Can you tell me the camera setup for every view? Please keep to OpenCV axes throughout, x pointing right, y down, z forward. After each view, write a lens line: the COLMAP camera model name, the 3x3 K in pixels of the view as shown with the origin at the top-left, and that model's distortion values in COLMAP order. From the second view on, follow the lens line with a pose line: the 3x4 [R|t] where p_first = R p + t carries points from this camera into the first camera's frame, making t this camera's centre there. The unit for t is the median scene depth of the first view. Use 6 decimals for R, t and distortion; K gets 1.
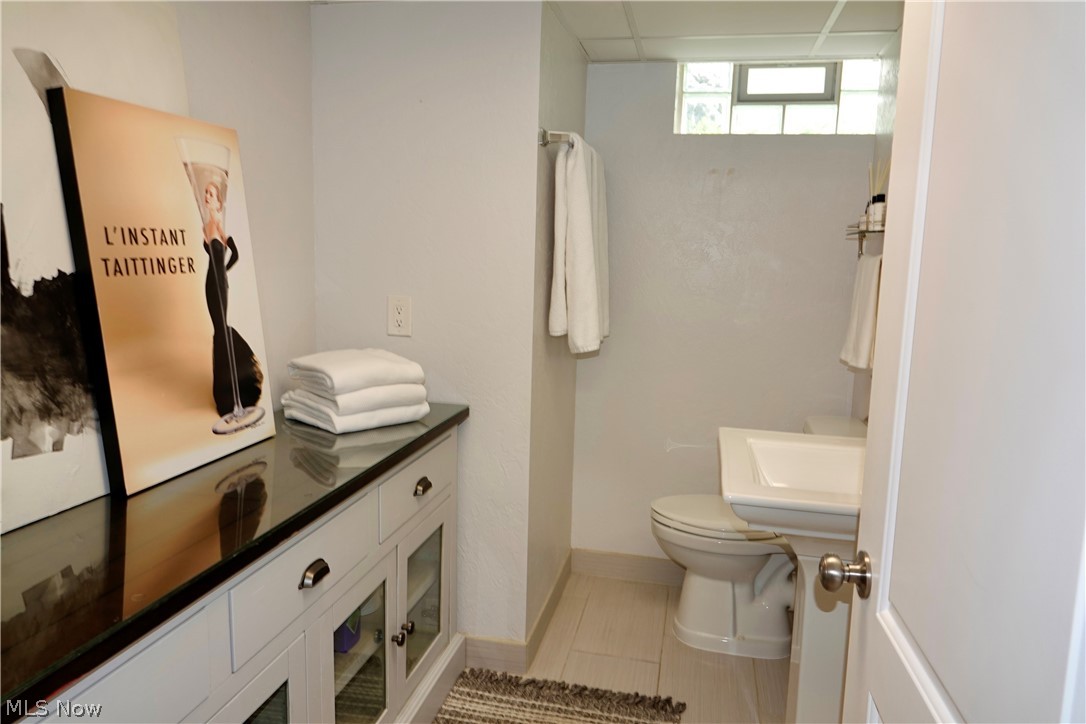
lens RADIAL K [[749.0, 0, 545.5], [0, 749.0, 363.1], [0, 0, 1]] dist [0.007880, 0.001565]
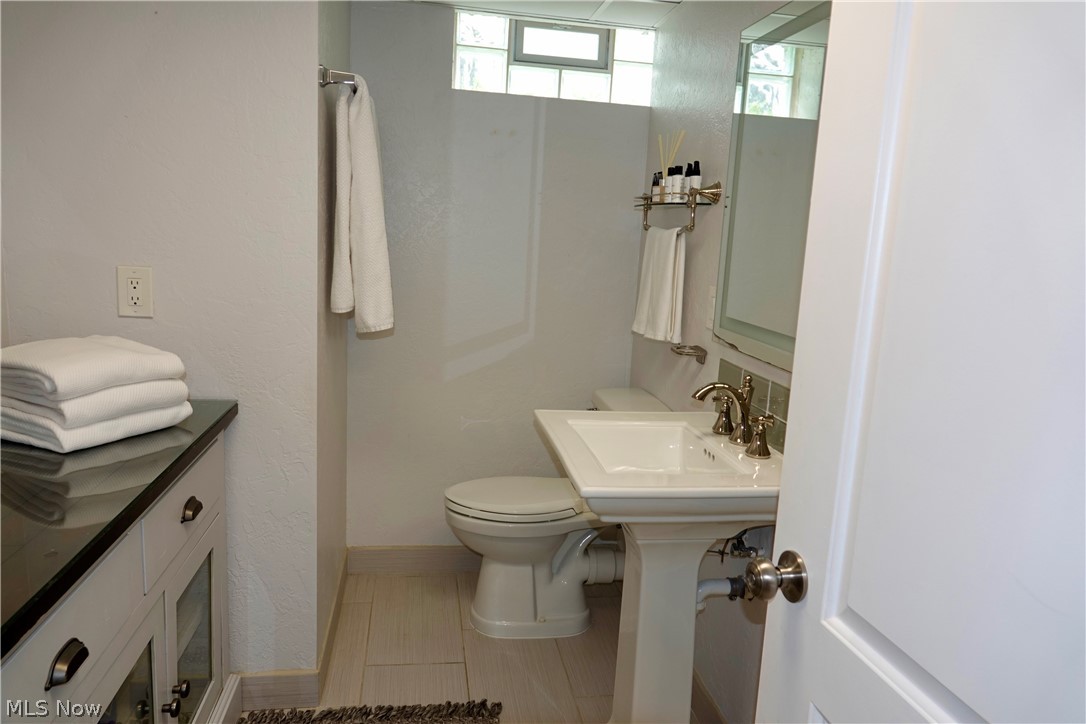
lens RADIAL K [[749.0, 0, 539.9], [0, 749.0, 359.5], [0, 0, 1]] dist [0.007880, 0.001565]
pose [[0.933673, -0.041409, 0.355725, -0.082980], [0.028029, 0.998695, 0.042688, -0.014202], [-0.357029, -0.029886, 0.933615, 0.116756]]
